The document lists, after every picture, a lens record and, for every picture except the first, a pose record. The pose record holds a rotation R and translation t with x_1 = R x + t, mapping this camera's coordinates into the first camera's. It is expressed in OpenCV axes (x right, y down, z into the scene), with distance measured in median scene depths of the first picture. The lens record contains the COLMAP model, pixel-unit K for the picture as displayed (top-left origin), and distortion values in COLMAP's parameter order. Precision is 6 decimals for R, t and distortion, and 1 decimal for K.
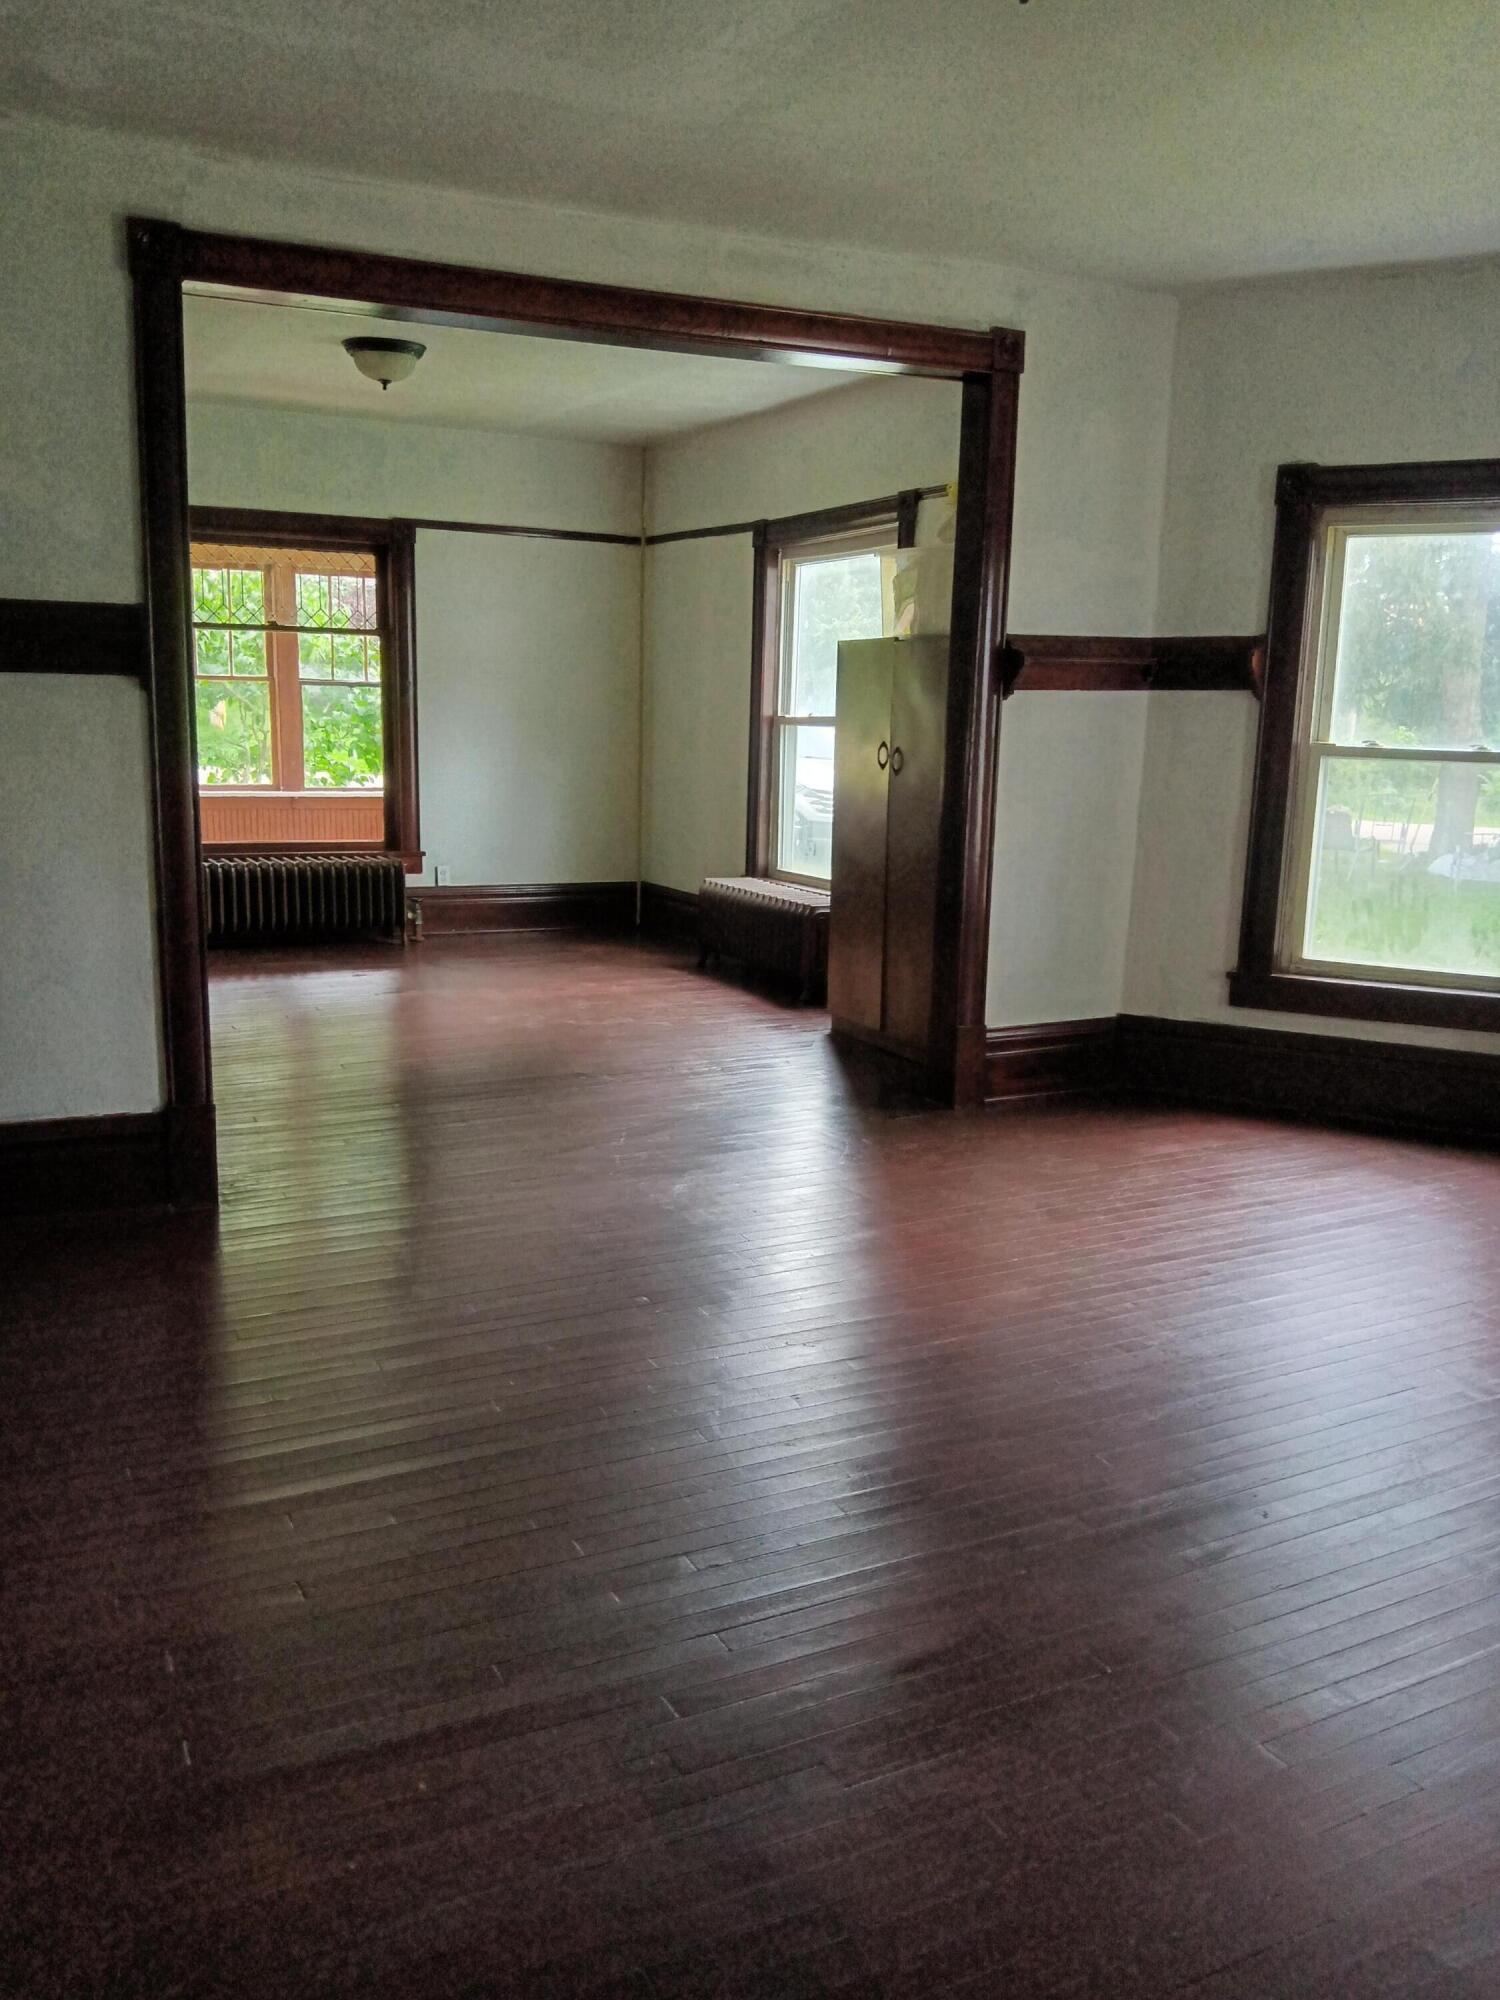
lens RADIAL K [[1594.9, 0, 747.7], [0, 1594.9, 1020.4], [0, 0, 1]] dist [0.053906, -0.119472]
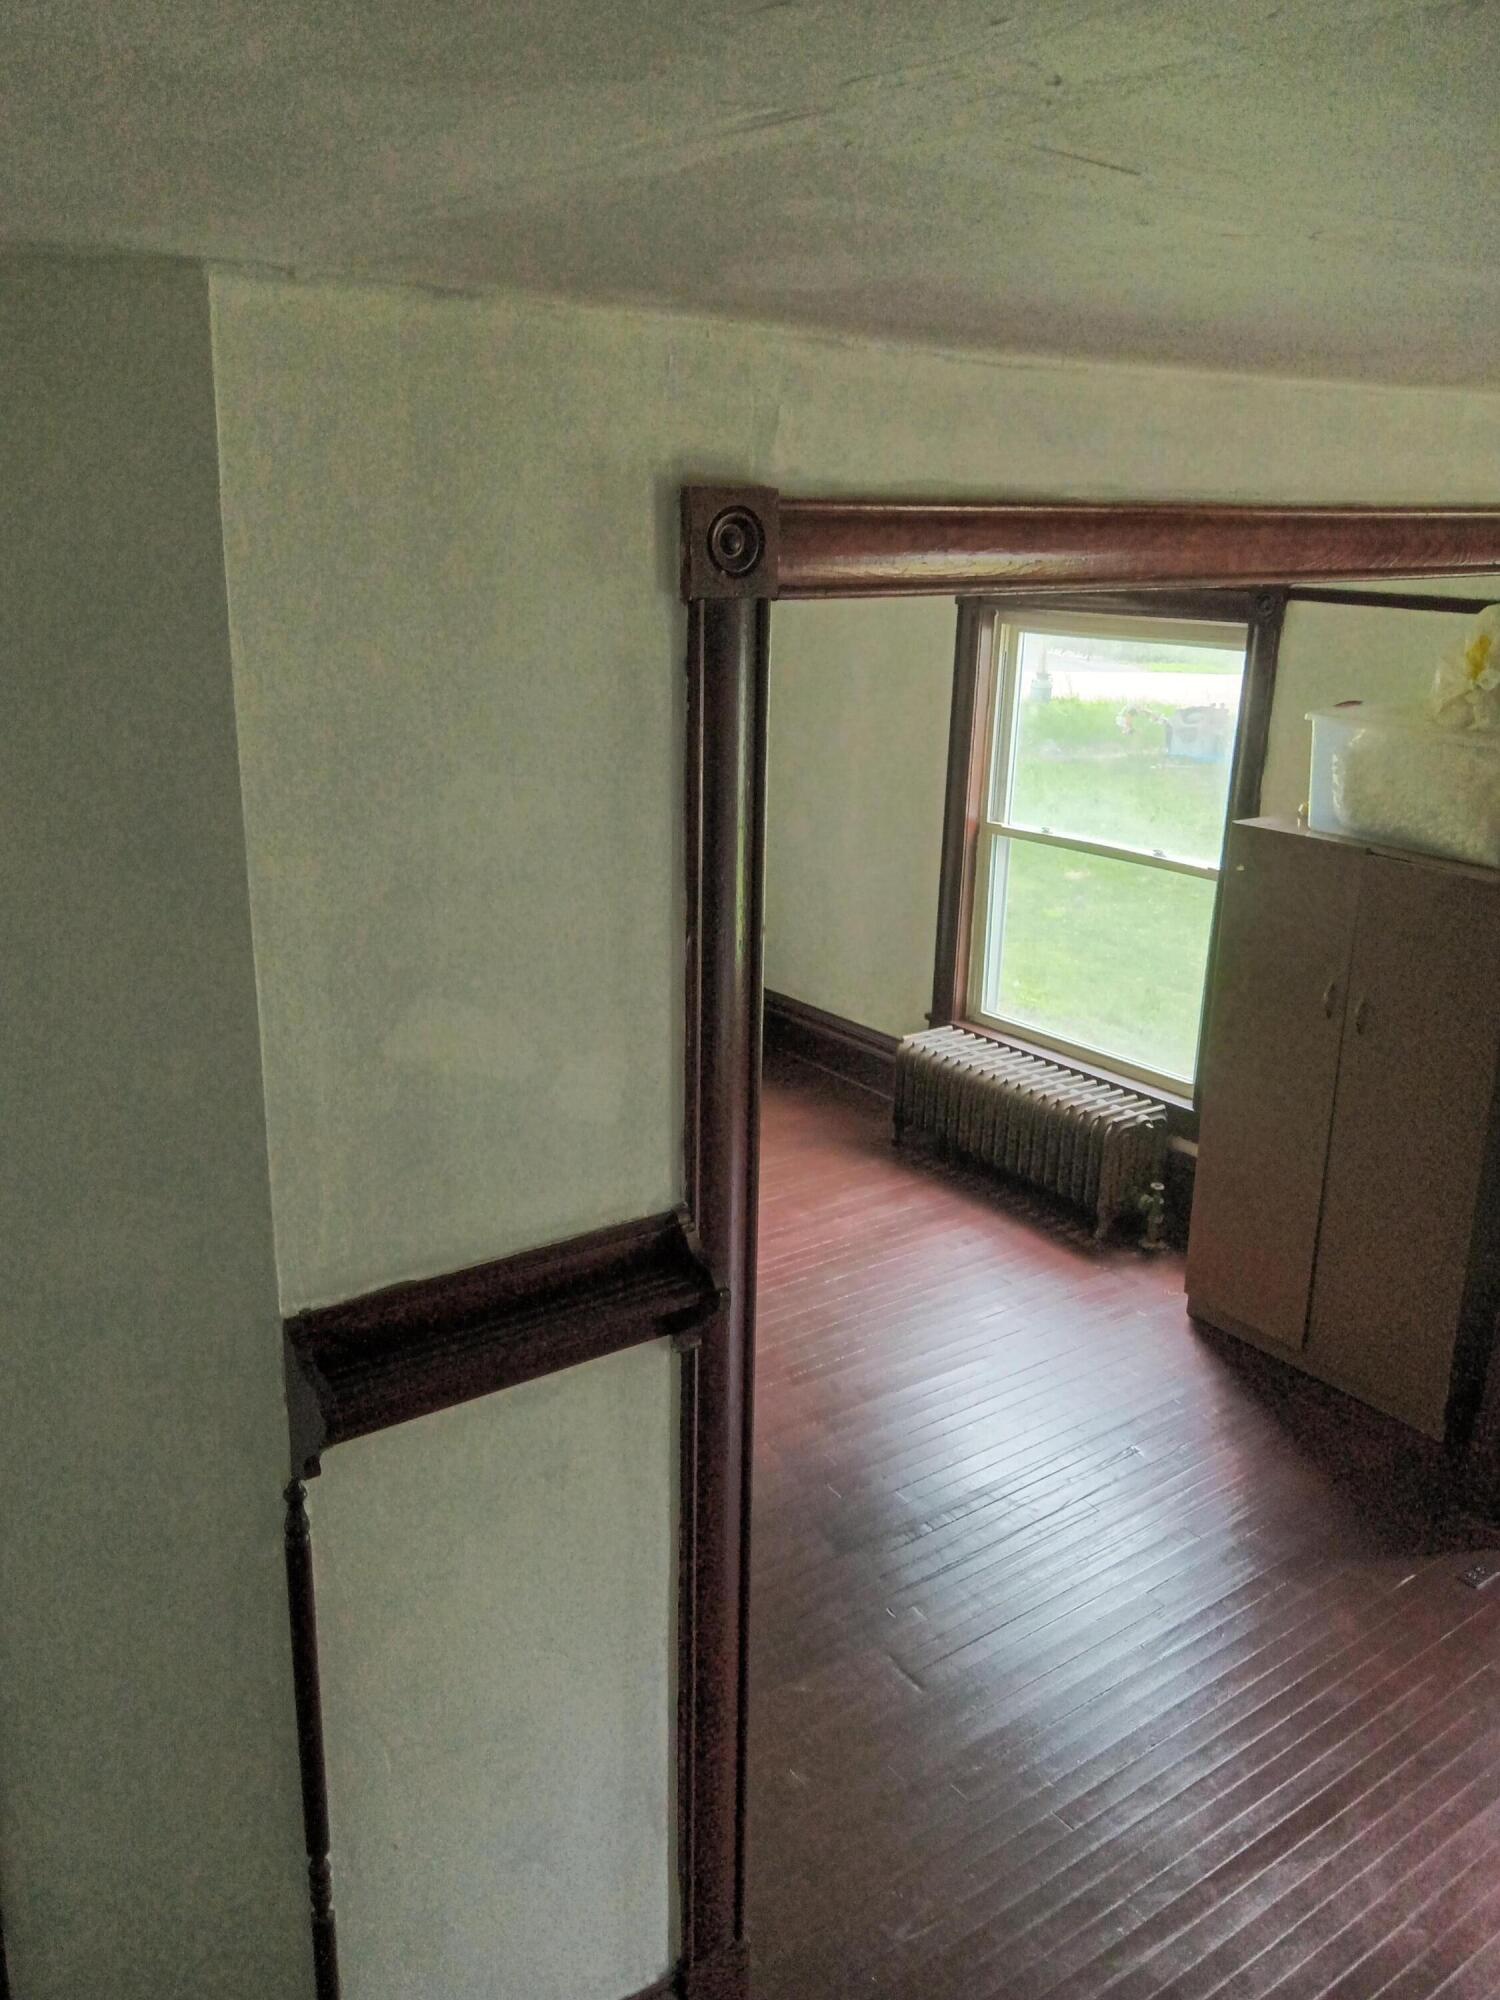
lens RADIAL K [[1594.9, 0, 747.7], [0, 1594.9, 1020.4], [0, 0, 1]] dist [0.053906, -0.119472]
pose [[0.986826, -0.059270, 0.150536, -0.264739], [0.041108, 0.991799, 0.121017, -0.235641], [-0.156474, -0.113235, 0.981170, 0.298164]]
